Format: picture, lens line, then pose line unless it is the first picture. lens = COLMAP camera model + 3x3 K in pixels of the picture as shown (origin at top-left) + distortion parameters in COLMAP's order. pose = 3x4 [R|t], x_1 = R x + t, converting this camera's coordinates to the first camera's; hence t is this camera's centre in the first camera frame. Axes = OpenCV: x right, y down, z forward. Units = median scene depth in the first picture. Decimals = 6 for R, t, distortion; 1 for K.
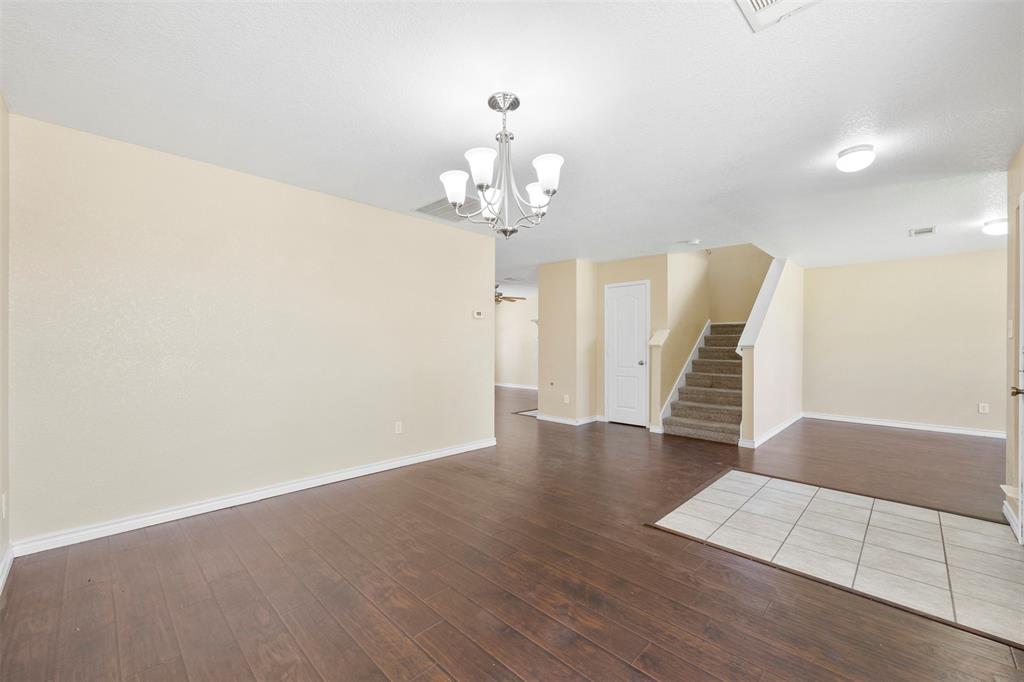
lens RADIAL K [[414.1, 0, 507.6], [0, 414.1, 343.8], [0, 0, 1]] dist [-0.000349, 0.000341]
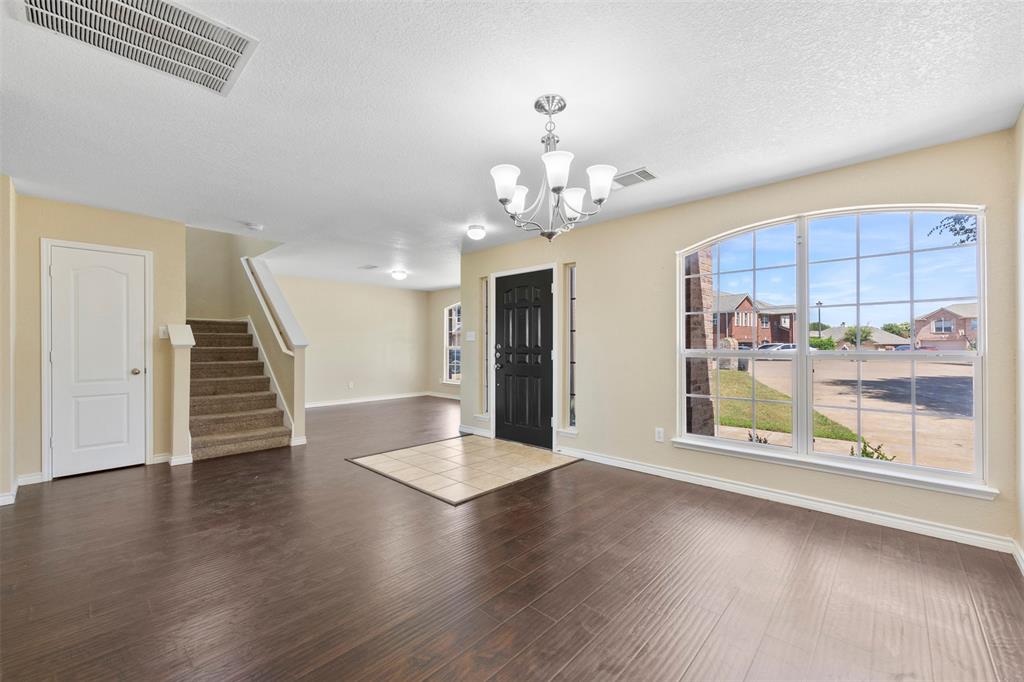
lens RADIAL K [[414.1, 0, 507.1], [0, 414.1, 341.5], [0, 0, 1]] dist [-0.000349, 0.000341]
pose [[-0.035419, 0.007016, 0.999348, -0.403436], [-0.001100, 0.999974, -0.007059, 0.001666], [-0.999372, -0.001349, -0.035411, 0.457050]]
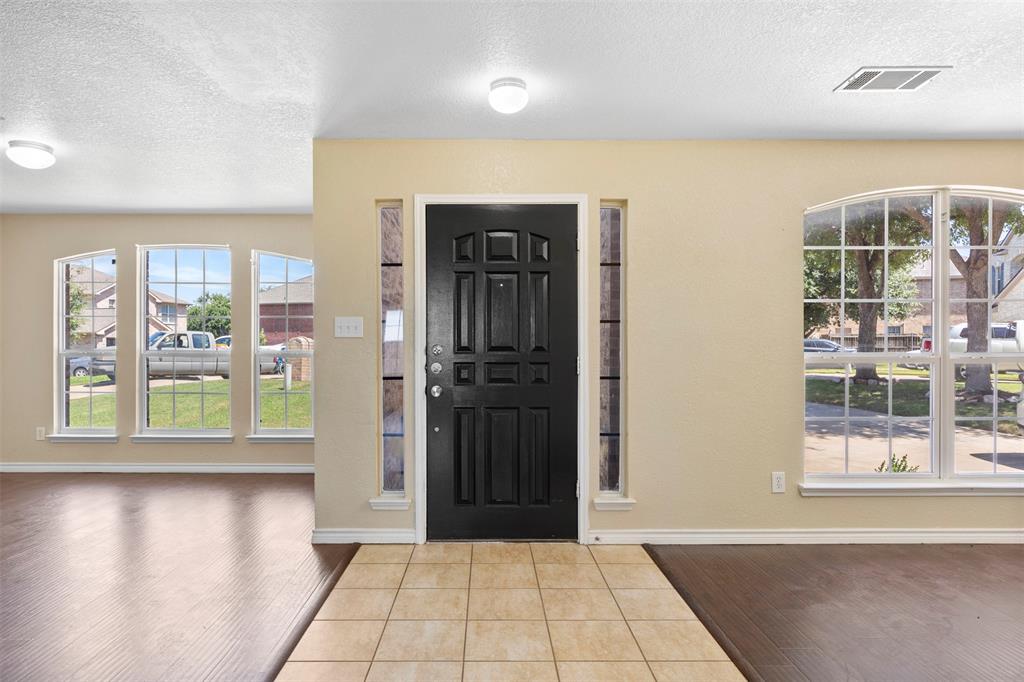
lens RADIAL K [[603.9, 0, 512.0], [0, 603.9, 348.4], [0, 0, 1]] dist [0.001379, 0.000253]
pose [[-0.717653, -0.002539, 0.696396, 0.015736], [-0.001767, 0.999997, 0.001825, 0.004057], [-0.696399, 0.000079, -0.717655, 0.851629]]
